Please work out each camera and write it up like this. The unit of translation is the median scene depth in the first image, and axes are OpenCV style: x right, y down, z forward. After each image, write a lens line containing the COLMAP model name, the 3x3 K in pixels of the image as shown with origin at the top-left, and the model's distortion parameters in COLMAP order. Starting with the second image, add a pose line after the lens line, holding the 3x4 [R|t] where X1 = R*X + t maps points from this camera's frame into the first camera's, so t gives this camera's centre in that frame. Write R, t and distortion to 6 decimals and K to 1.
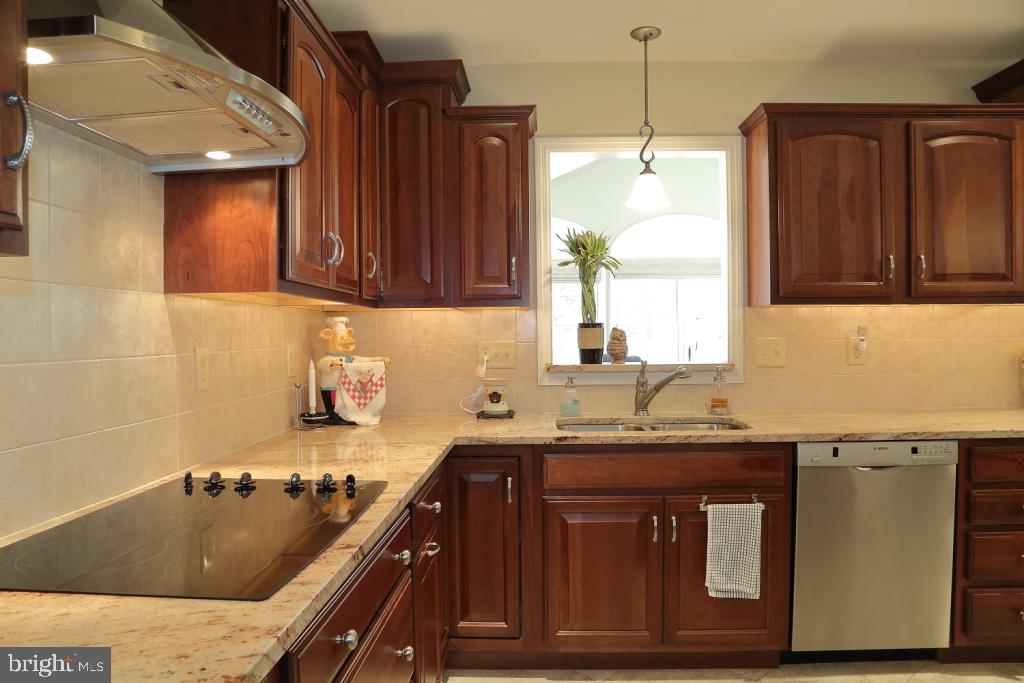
lens RADIAL K [[699.9, 0, 512.3], [0, 699.9, 345.6], [0, 0, 1]] dist [-0.123373, 0.068674]
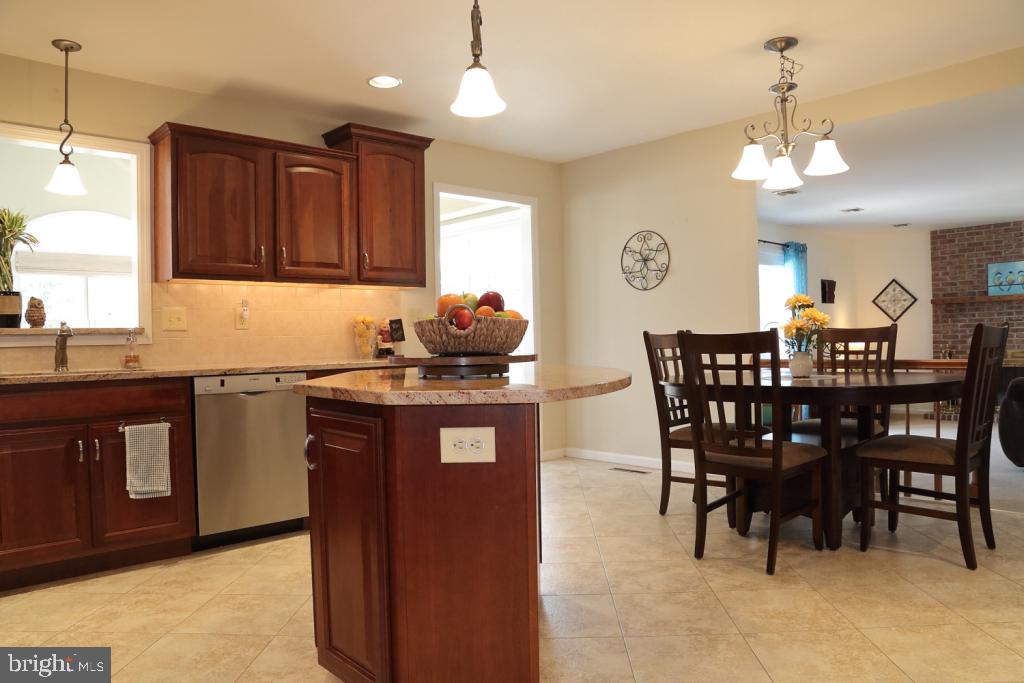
lens RADIAL K [[718.1, 0, 514.0], [0, 718.1, 346.9], [0, 0, 1]] dist [-0.124882, 0.072083]
pose [[0.702904, -0.013475, 0.711157, -0.110608], [0.029303, 0.999520, -0.010025, 0.102866], [-0.710681, 0.027886, 0.702961, -0.379467]]
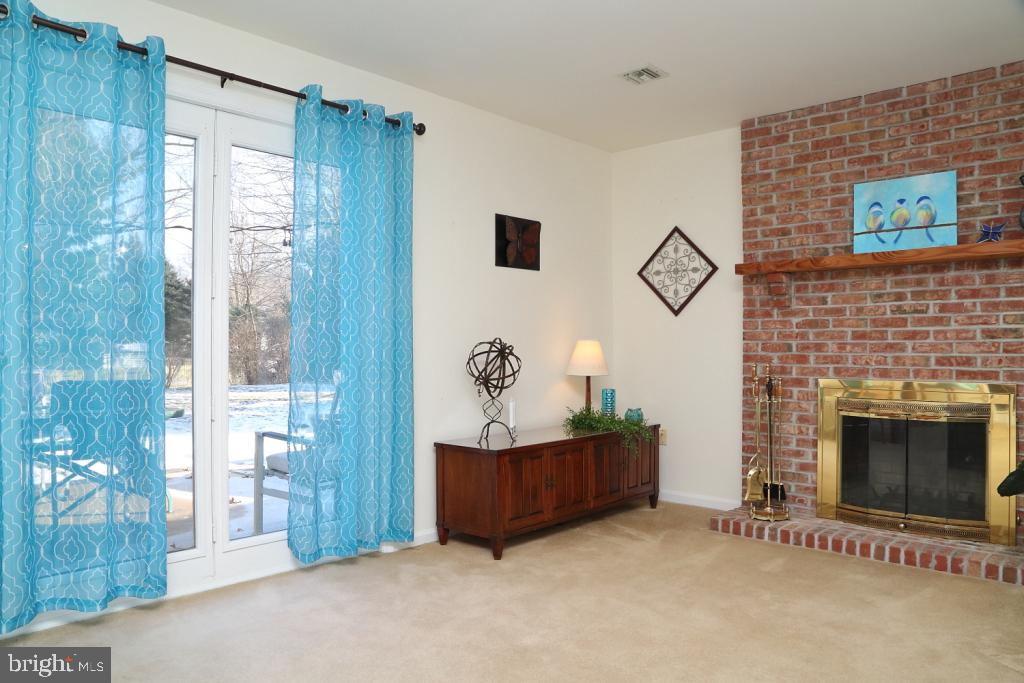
lens RADIAL K [[699.9, 0, 512.3], [0, 699.9, 345.6], [0, 0, 1]] dist [-0.123373, 0.068674]
pose [[0.651570, 0.017304, 0.758391, 2.174738], [0.002519, 0.999685, -0.024974, 0.114501], [-0.758584, 0.018183, 0.651321, -0.085599]]
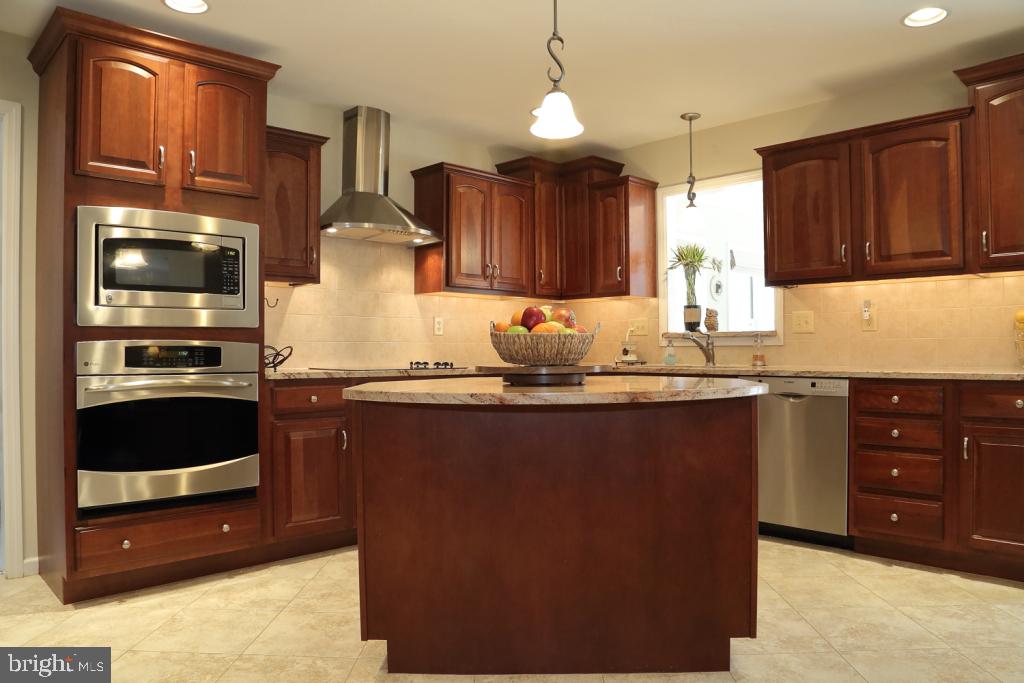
lens RADIAL K [[718.1, 0, 514.0], [0, 718.1, 346.9], [0, 0, 1]] dist [-0.124882, 0.072083]
pose [[0.724313, 0.004809, -0.689454, 1.029998], [-0.015061, 0.999847, -0.008849, 0.088500], [0.689306, 0.016793, 0.724275, -0.436672]]
